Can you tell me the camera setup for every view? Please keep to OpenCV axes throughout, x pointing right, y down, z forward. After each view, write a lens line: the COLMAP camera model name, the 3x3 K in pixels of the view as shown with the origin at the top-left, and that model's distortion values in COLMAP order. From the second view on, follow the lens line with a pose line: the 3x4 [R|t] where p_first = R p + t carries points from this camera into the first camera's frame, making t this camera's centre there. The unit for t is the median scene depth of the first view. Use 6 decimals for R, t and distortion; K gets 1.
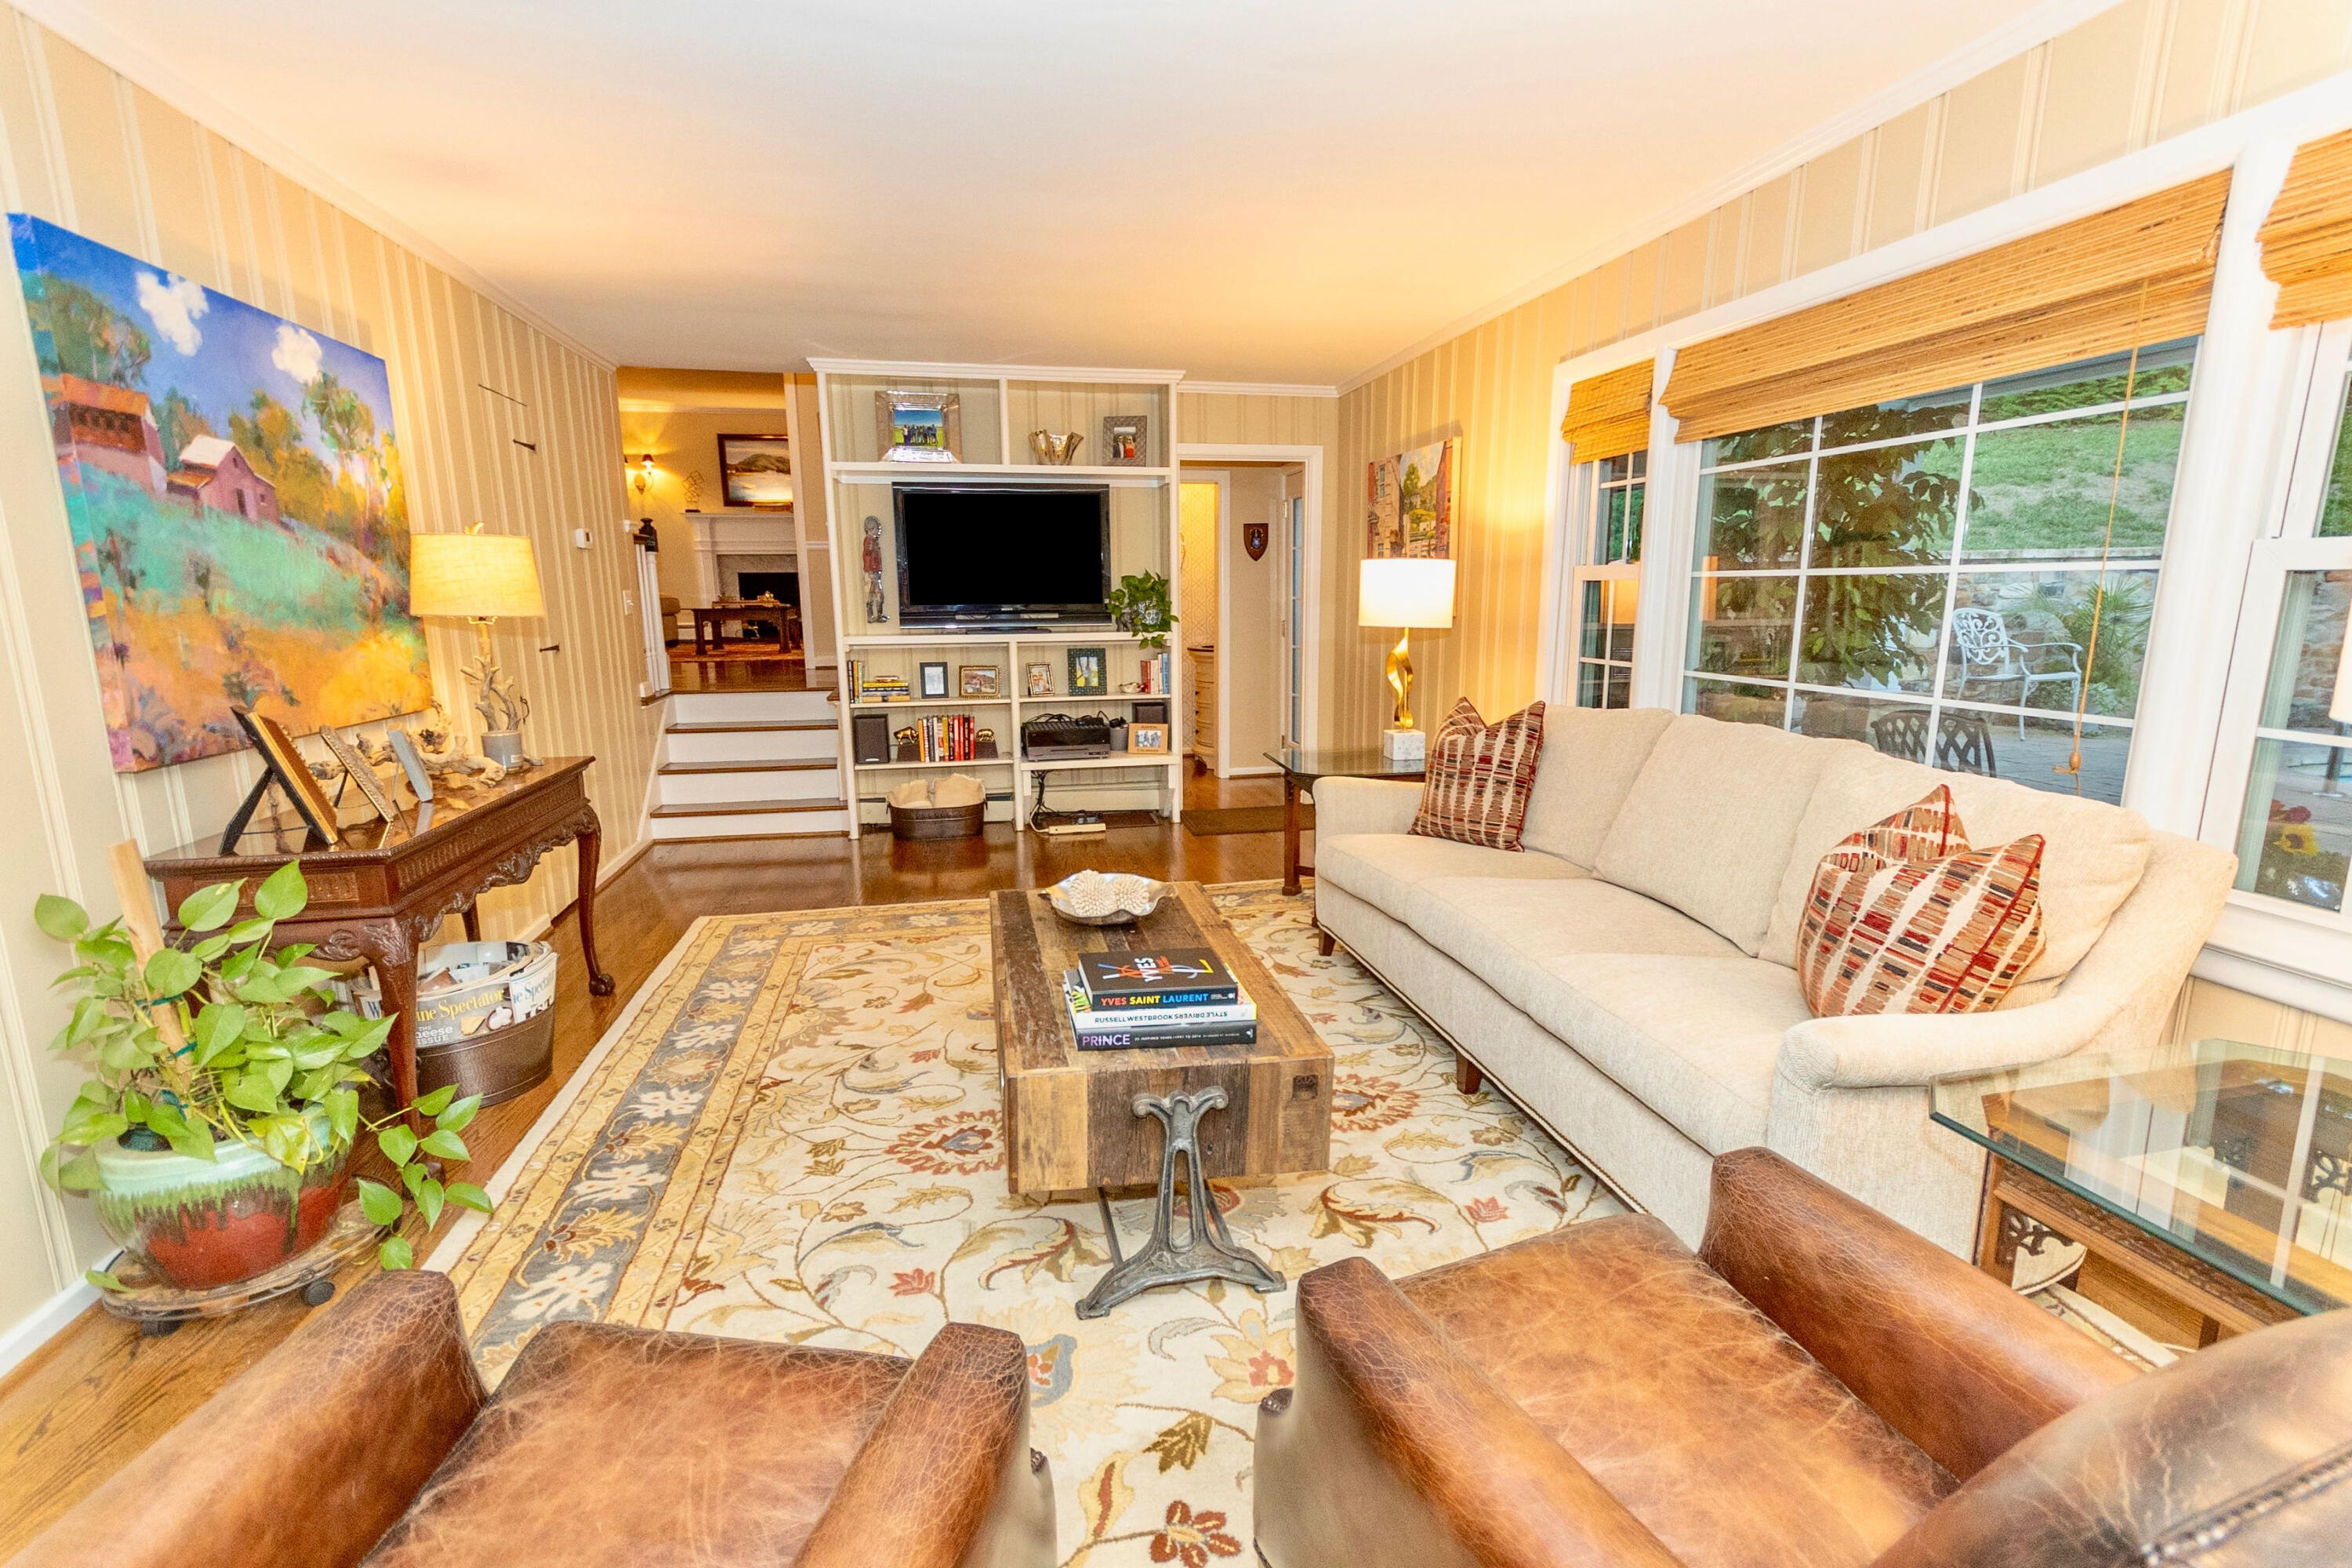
lens RADIAL K [[1083.1, 0, 1184.2], [0, 1083.1, 798.4], [0, 0, 1]] dist [0.008008, -0.000483]
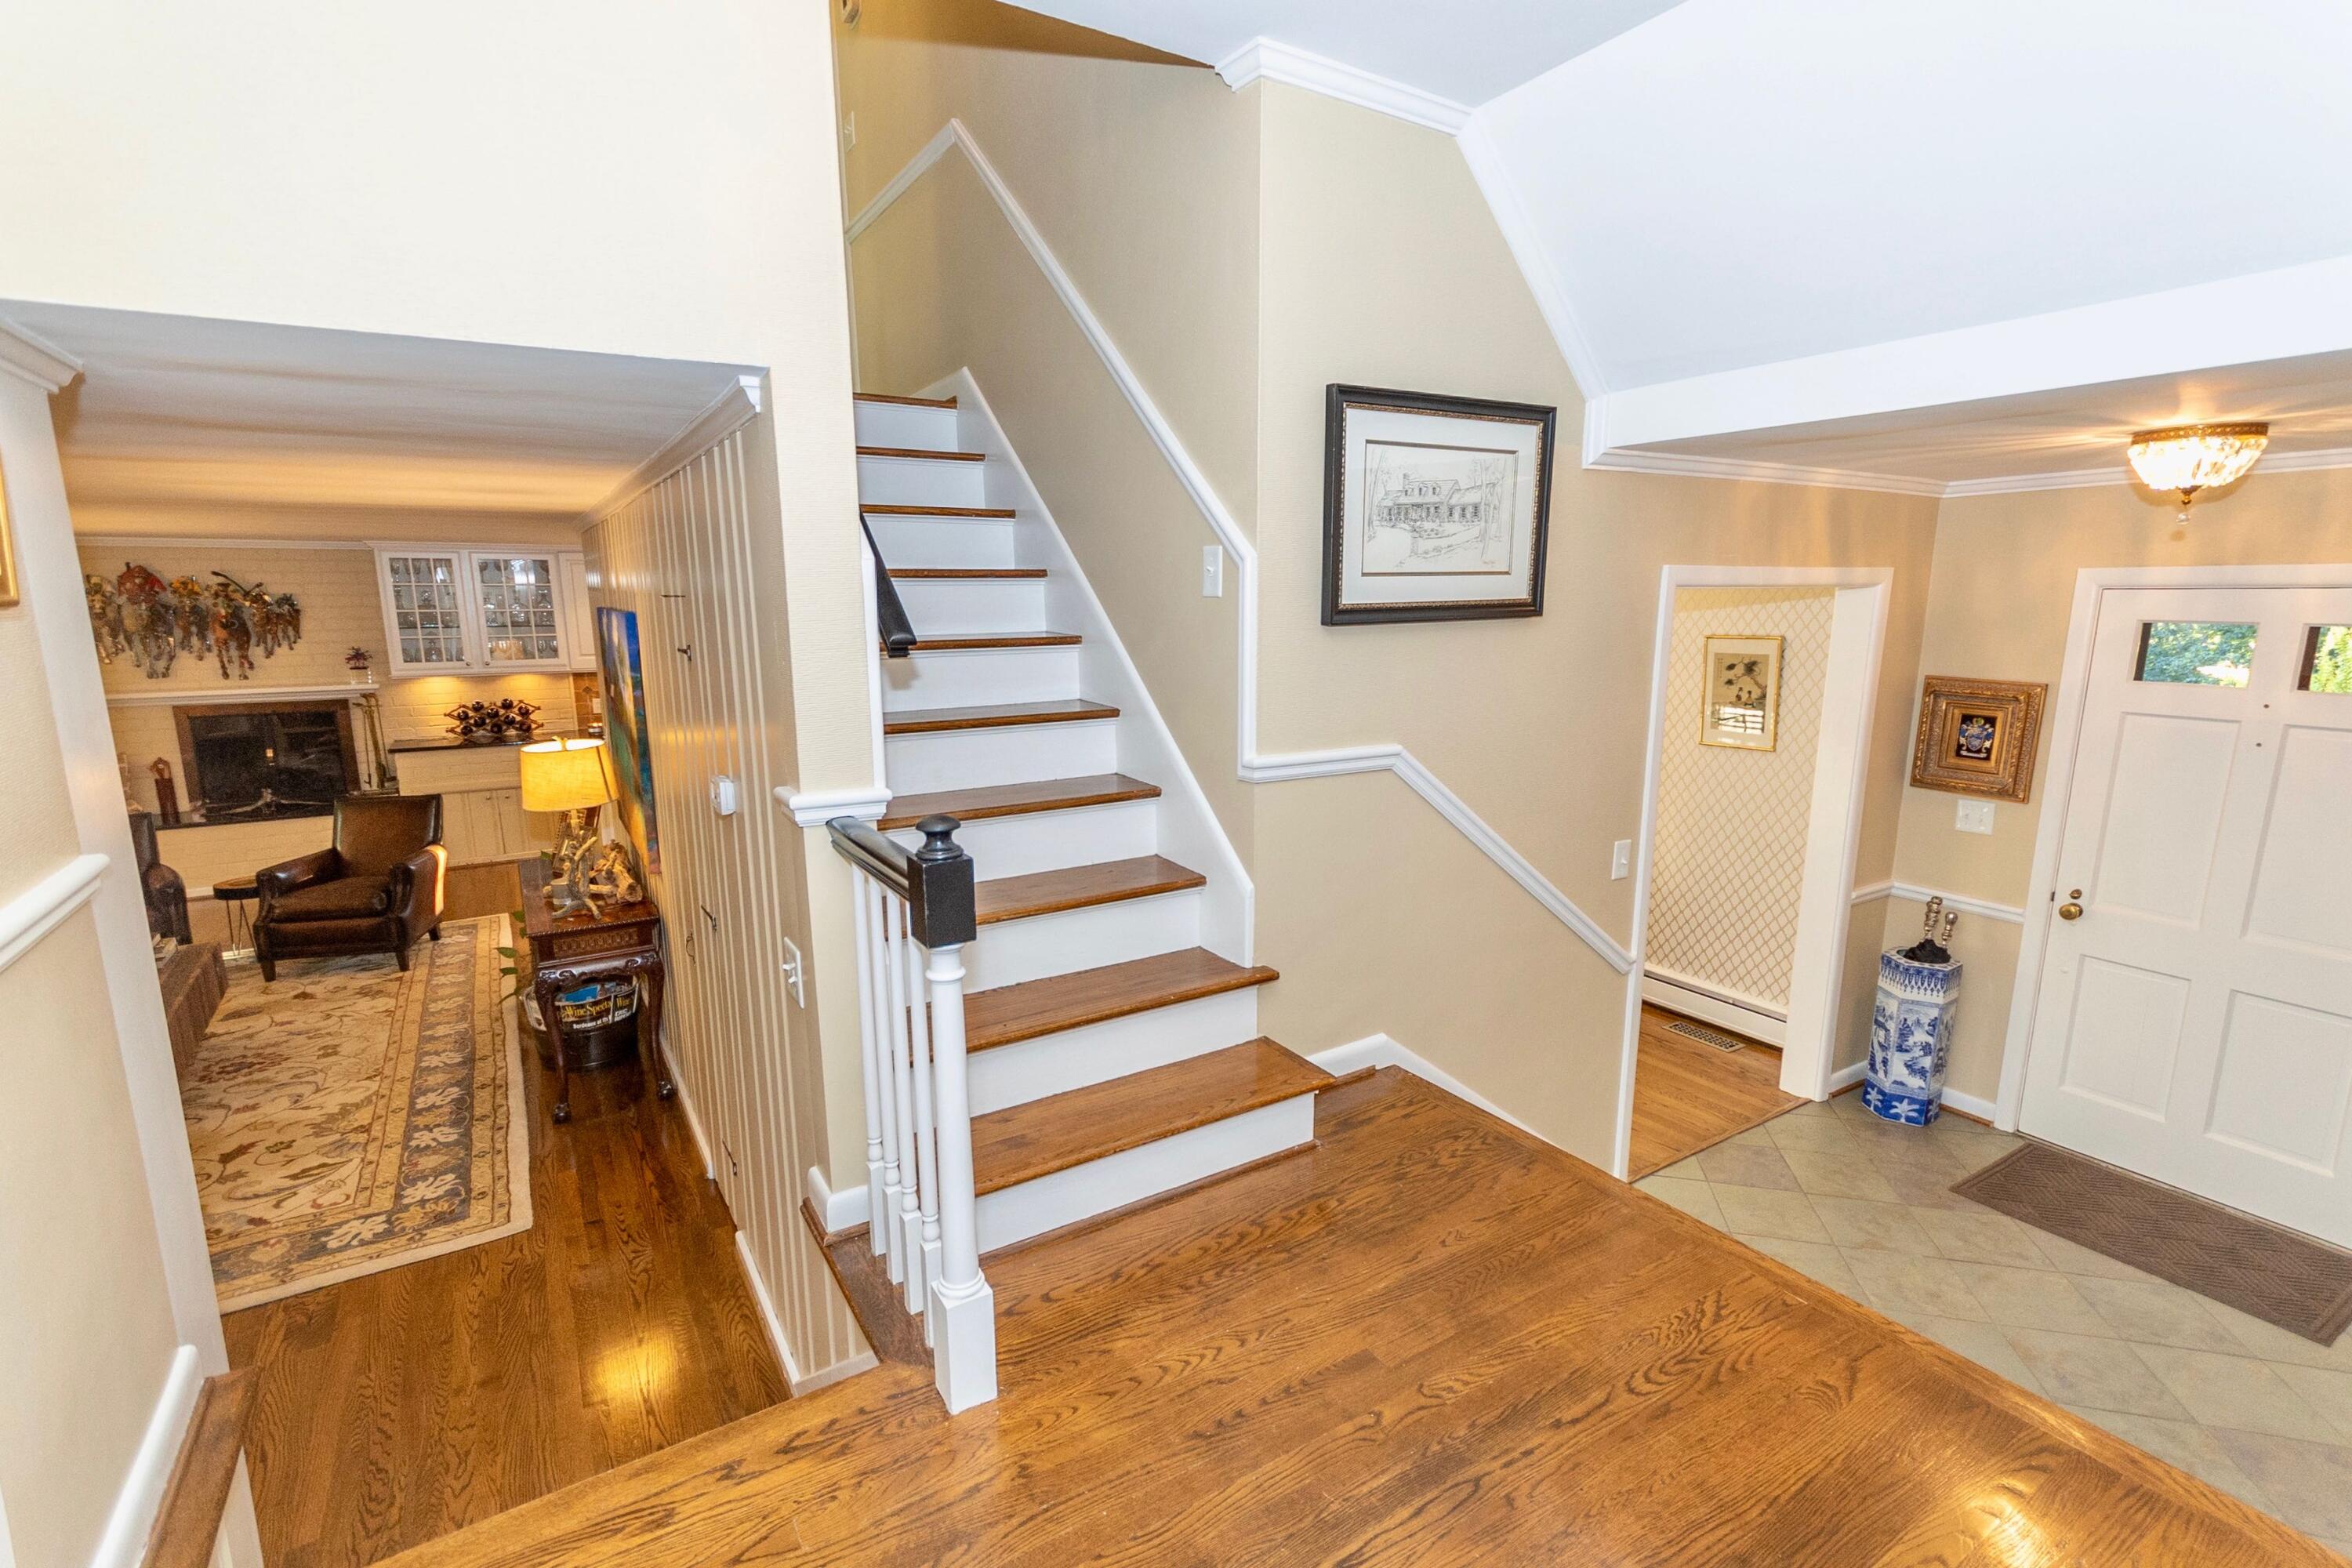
lens RADIAL K [[1083.1, 0, 1184.2], [0, 1083.1, 798.4], [0, 0, 1]] dist [0.008008, -0.000483]
pose [[-0.936889, 0.078392, -0.340726, -0.845947], [-0.054101, 0.930296, 0.362797, -0.656735], [0.345417, 0.358334, -0.867343, 2.276556]]
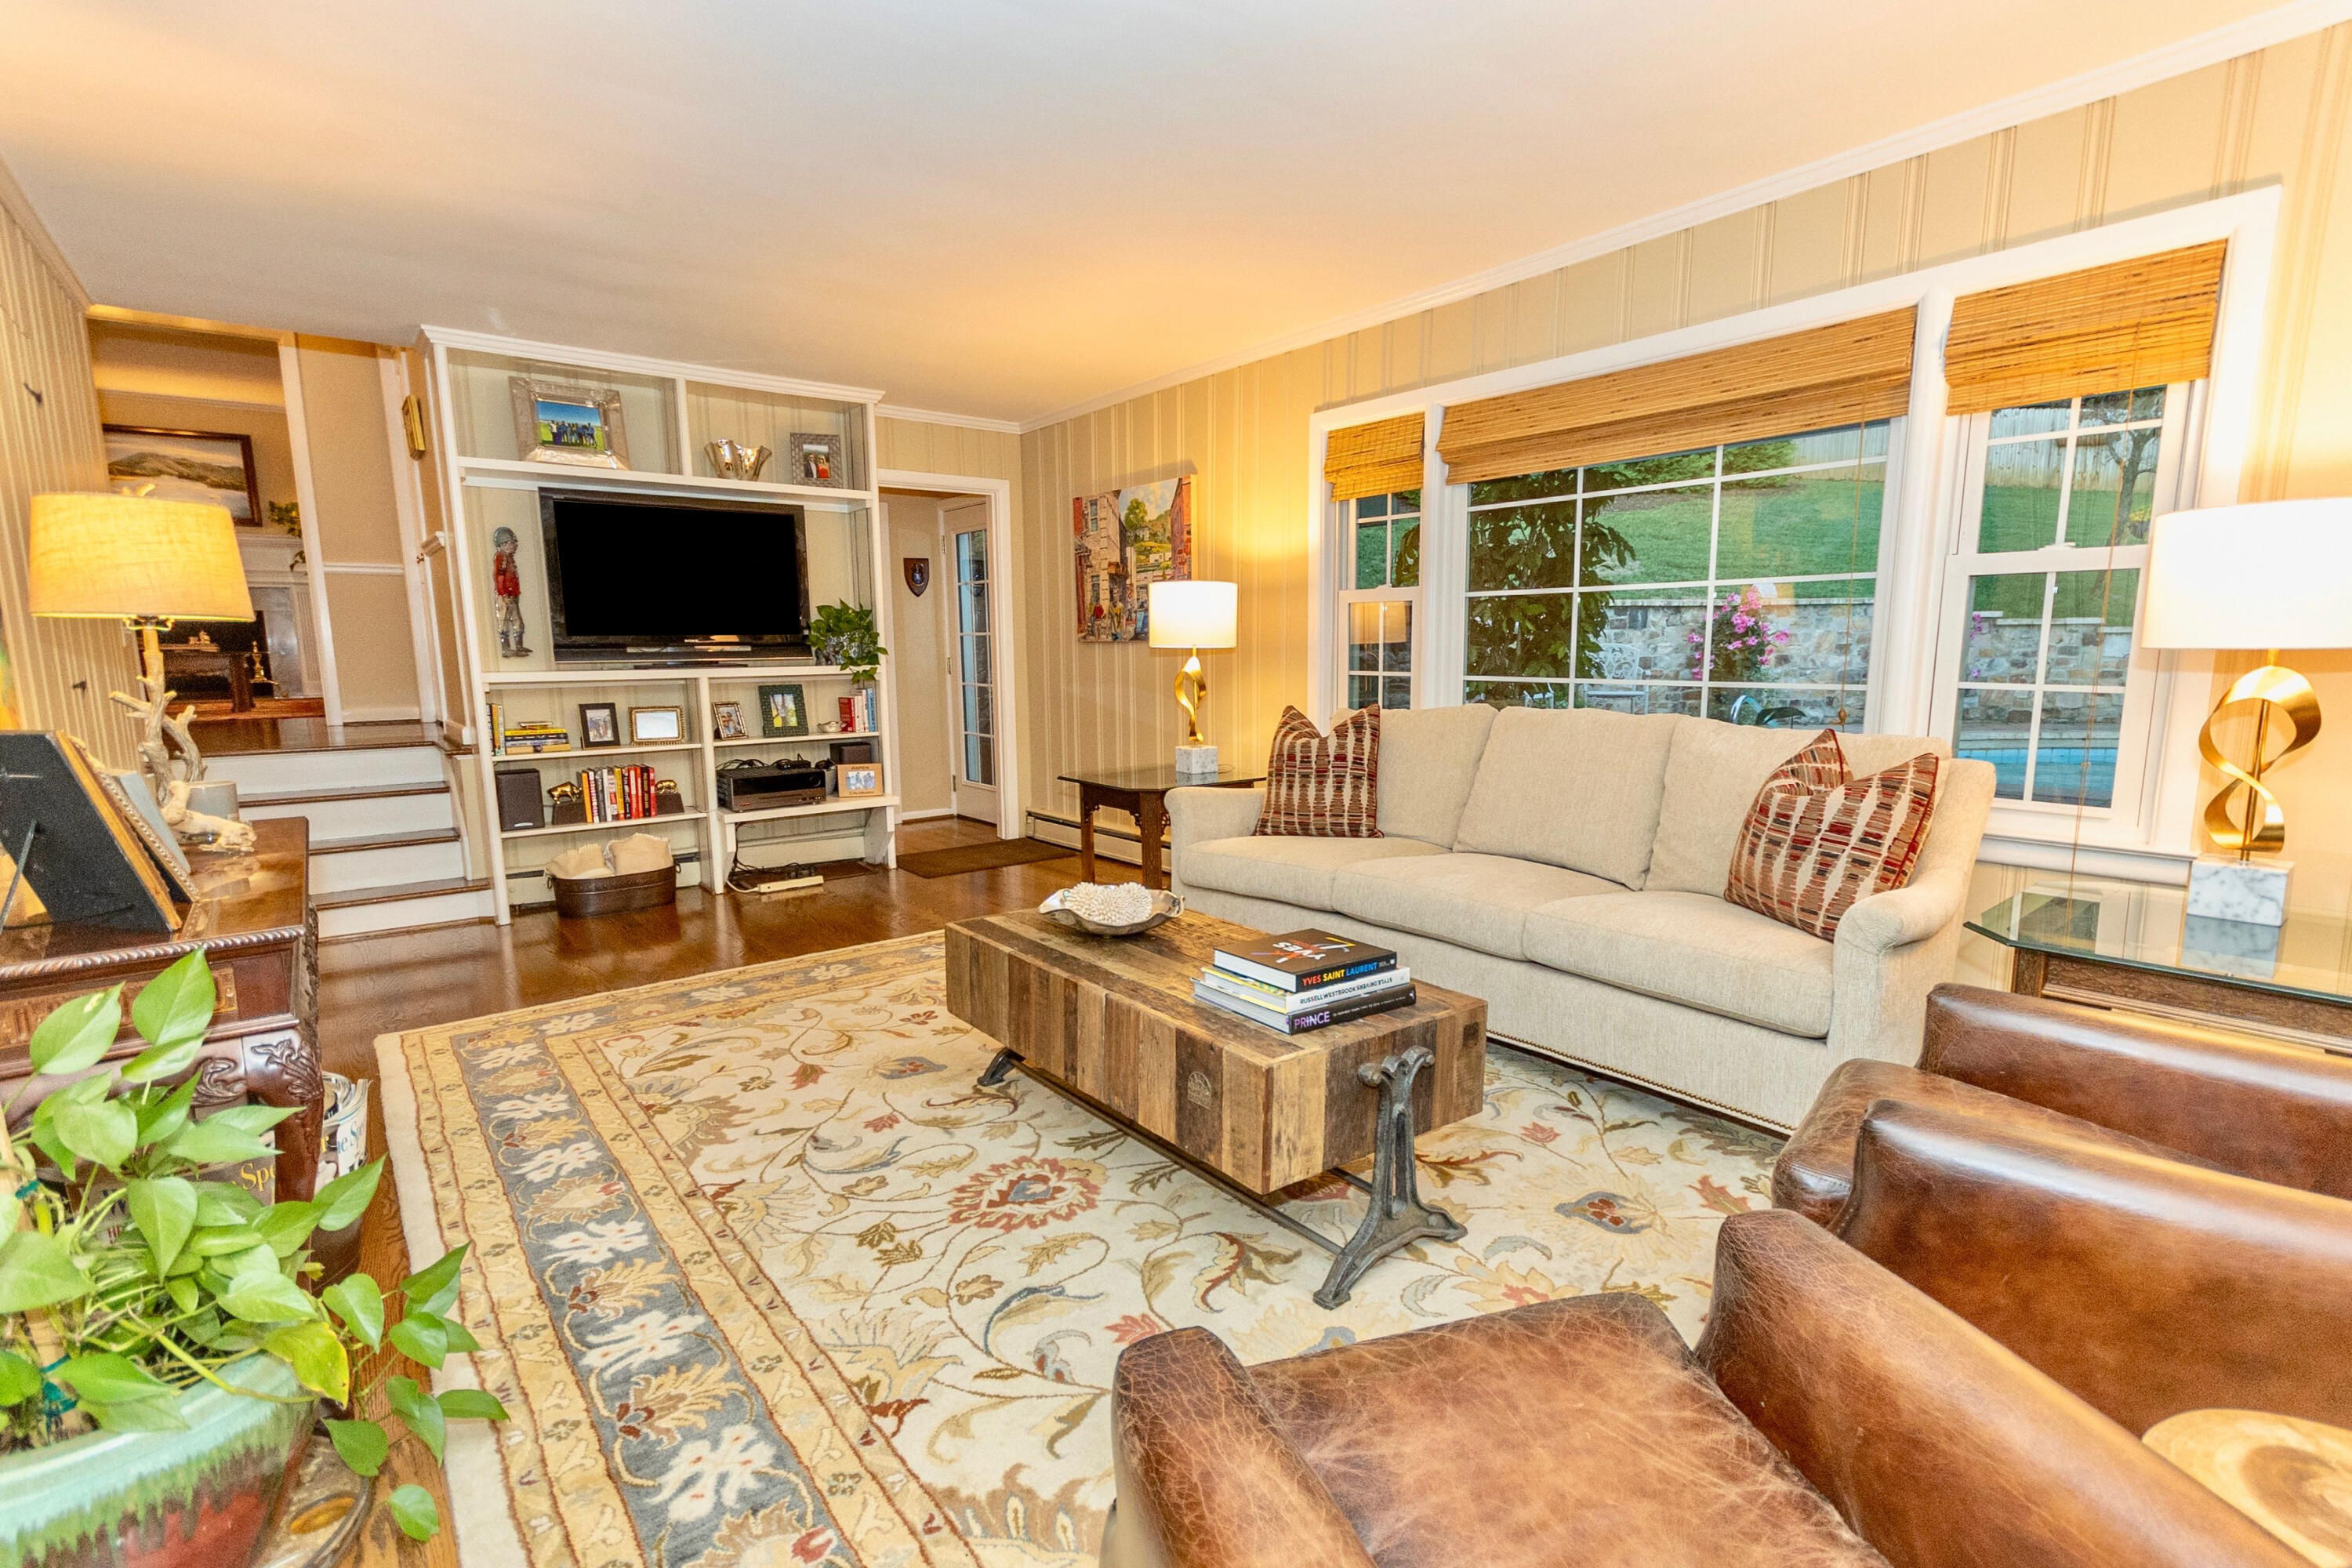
lens RADIAL K [[1083.1, 0, 1184.2], [0, 1083.1, 798.4], [0, 0, 1]] dist [0.008008, -0.000483]
pose [[0.893167, -0.066511, 0.444780, -0.353650], [0.089640, 0.995487, -0.031145, 0.024983], [-0.440701, 0.067687, 0.895098, 0.091138]]
